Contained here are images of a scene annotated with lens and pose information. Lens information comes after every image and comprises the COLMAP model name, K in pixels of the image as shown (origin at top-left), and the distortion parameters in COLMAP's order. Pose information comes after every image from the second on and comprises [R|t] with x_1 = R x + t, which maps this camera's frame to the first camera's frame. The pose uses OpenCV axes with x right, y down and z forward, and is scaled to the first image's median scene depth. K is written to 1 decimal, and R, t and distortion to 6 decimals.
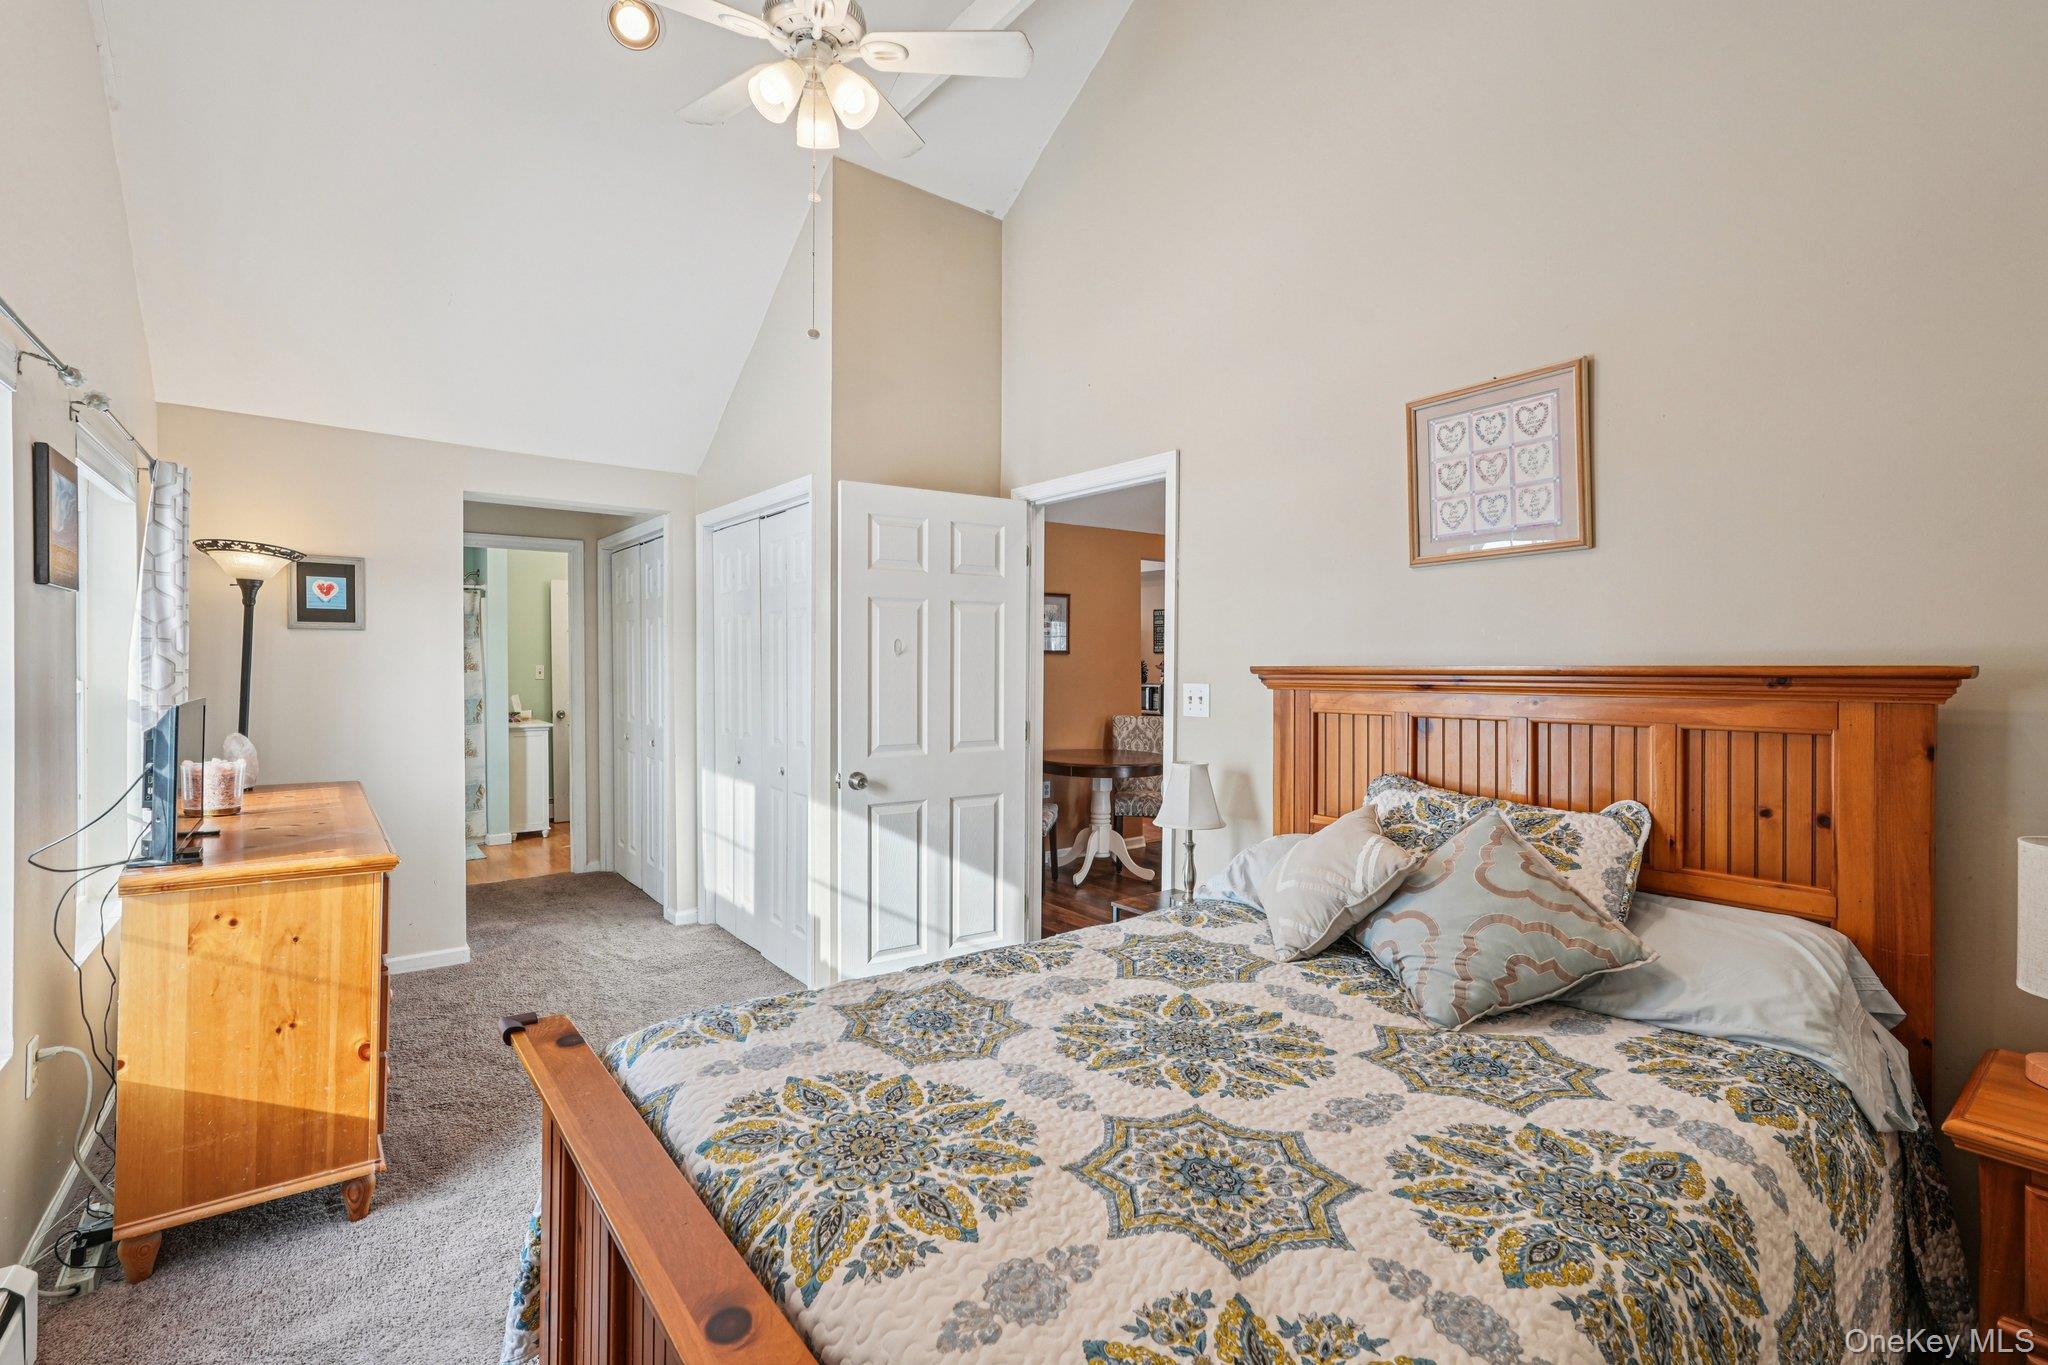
lens RADIAL K [[908.7, 0, 1021.0], [0, 908.7, 657.8], [0, 0, 1]] dist [-0.003111, -0.000069]
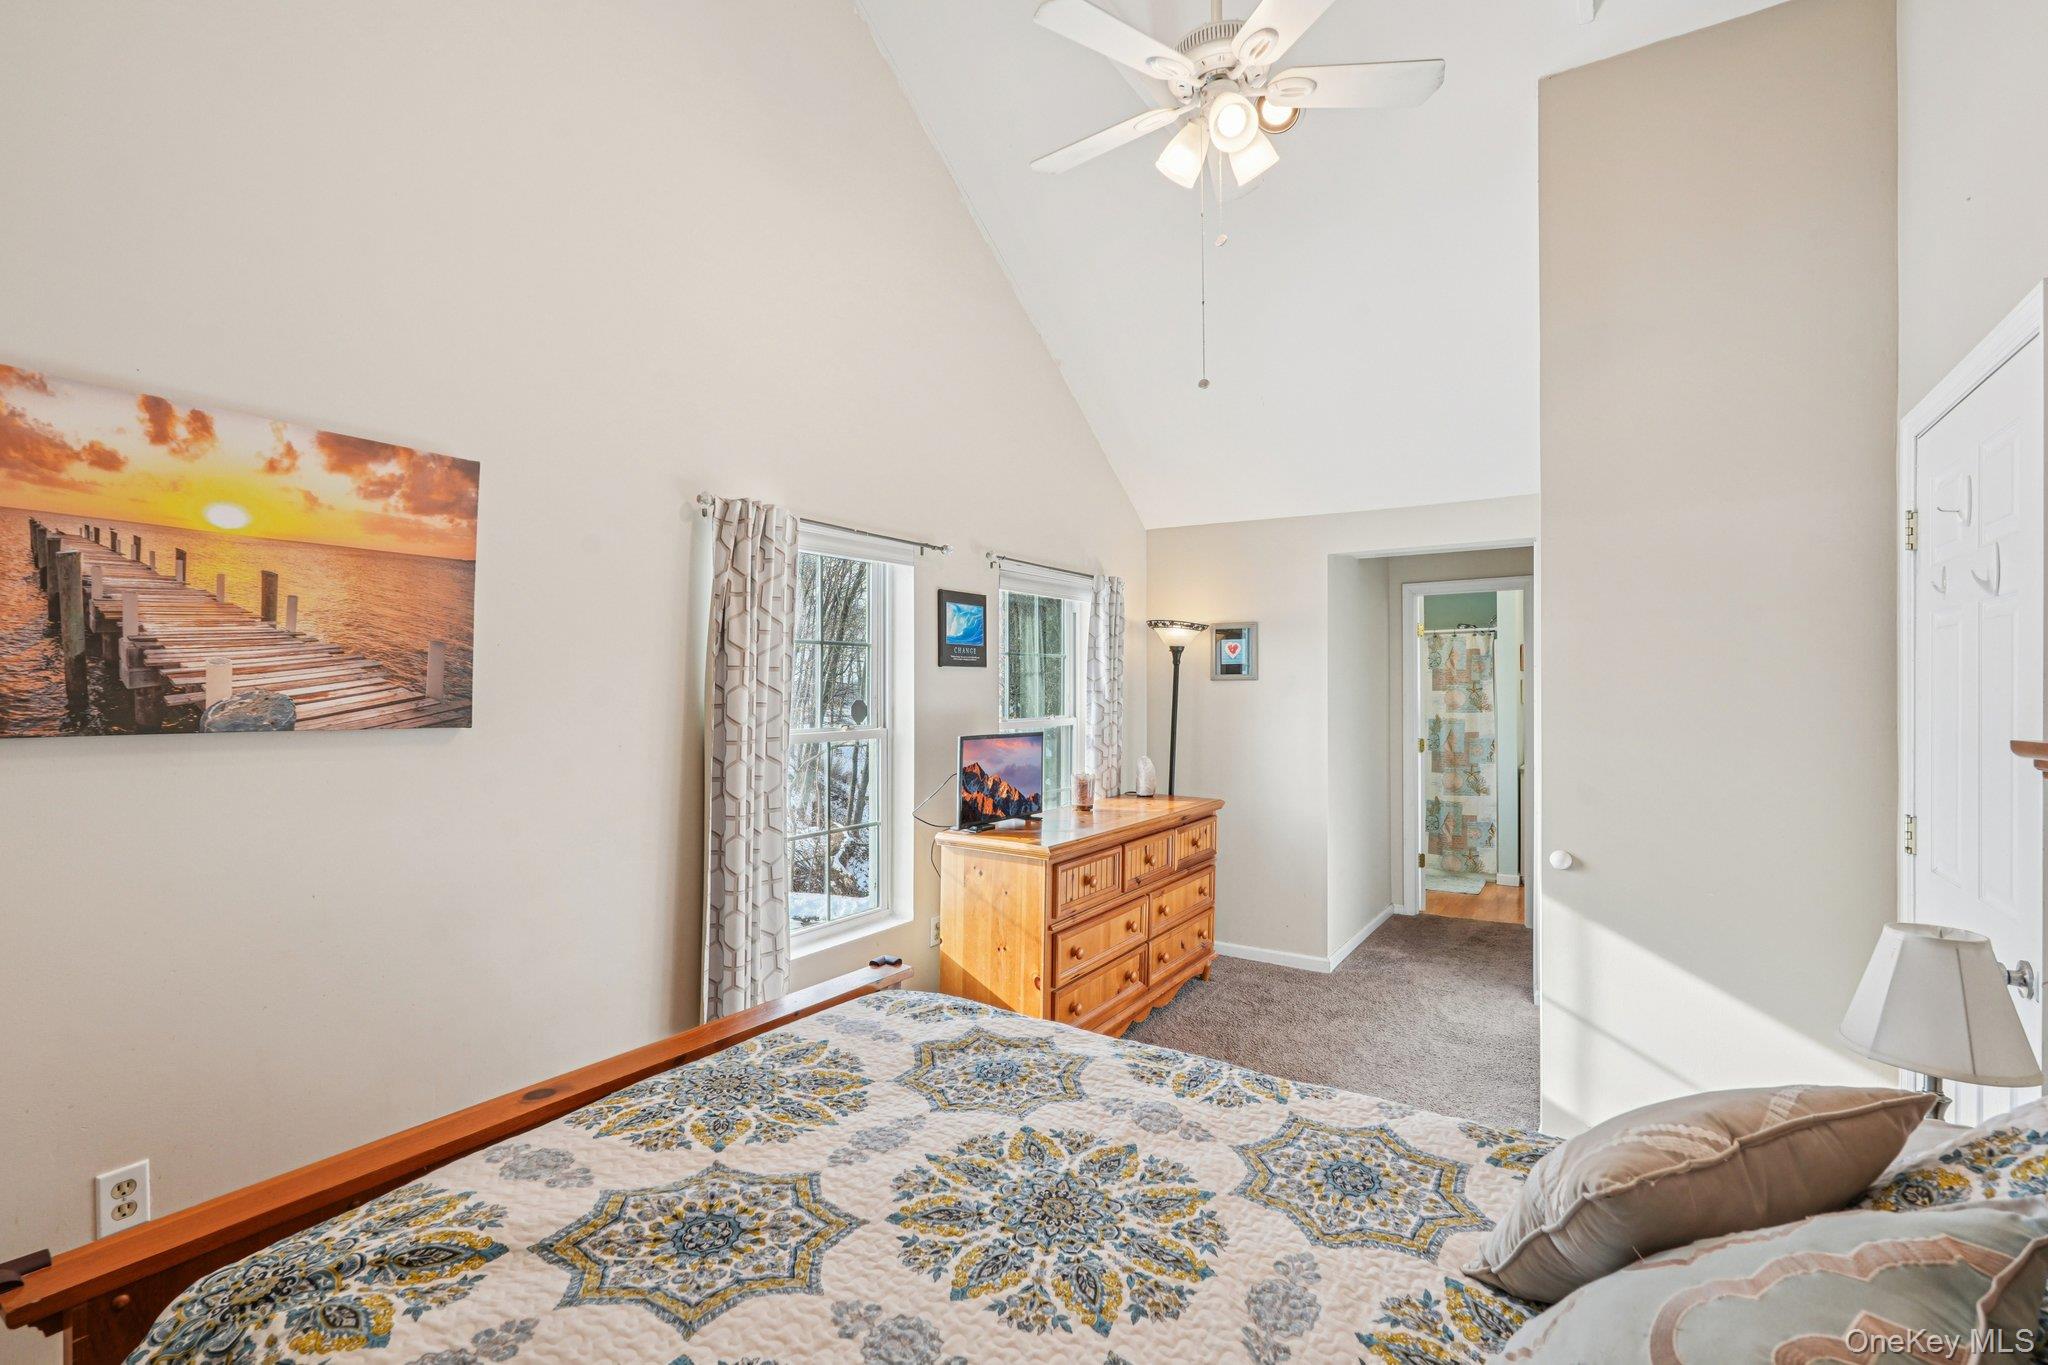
lens RADIAL K [[928.8, 0, 1022.8], [0, 928.8, 671.3], [0, 0, 1]] dist [-0.015382, 0.009997]
pose [[0.326818, -0.027340, -0.944692, 0.747225], [0.007535, 0.999625, -0.026323, -0.022140], [0.945057, 0.001484, 0.326901, 0.554768]]
